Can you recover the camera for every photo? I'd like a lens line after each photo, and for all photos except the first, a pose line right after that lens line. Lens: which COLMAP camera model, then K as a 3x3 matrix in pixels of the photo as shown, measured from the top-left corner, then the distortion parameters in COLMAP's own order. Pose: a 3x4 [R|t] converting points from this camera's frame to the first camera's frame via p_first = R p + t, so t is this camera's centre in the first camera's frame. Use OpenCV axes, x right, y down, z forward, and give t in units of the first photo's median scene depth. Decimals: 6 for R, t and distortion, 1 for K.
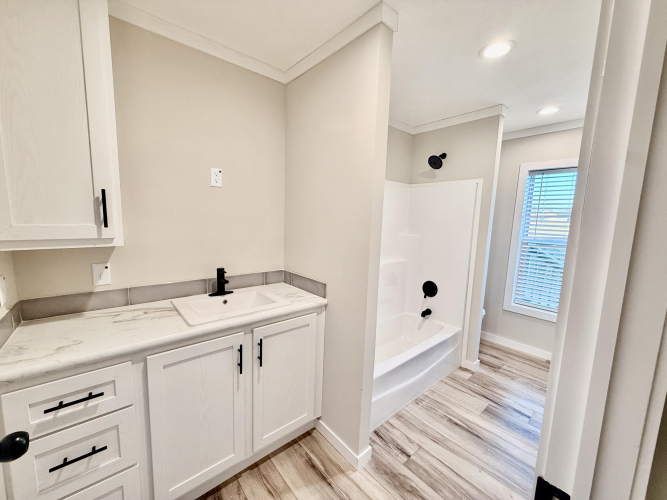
lens RADIAL K [[265.8, 0, 333.5], [0, 265.8, 250.0], [0, 0, 1]] dist [-0.000483, 0.000019]
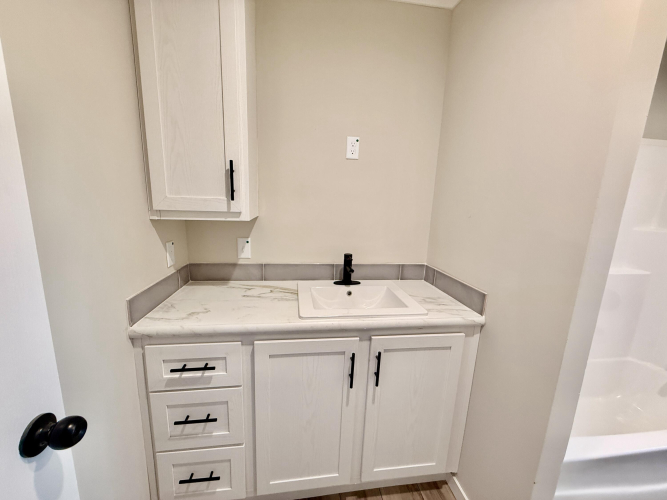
lens RADIAL K [[265.8, 0, 333.5], [0, 265.8, 250.0], [0, 0, 1]] dist [-0.000483, 0.000019]
pose [[0.842125, 0.098451, -0.530220, -0.008334], [-0.075307, 0.995030, 0.065150, 0.003096], [0.533999, -0.014935, 0.845353, 0.287104]]
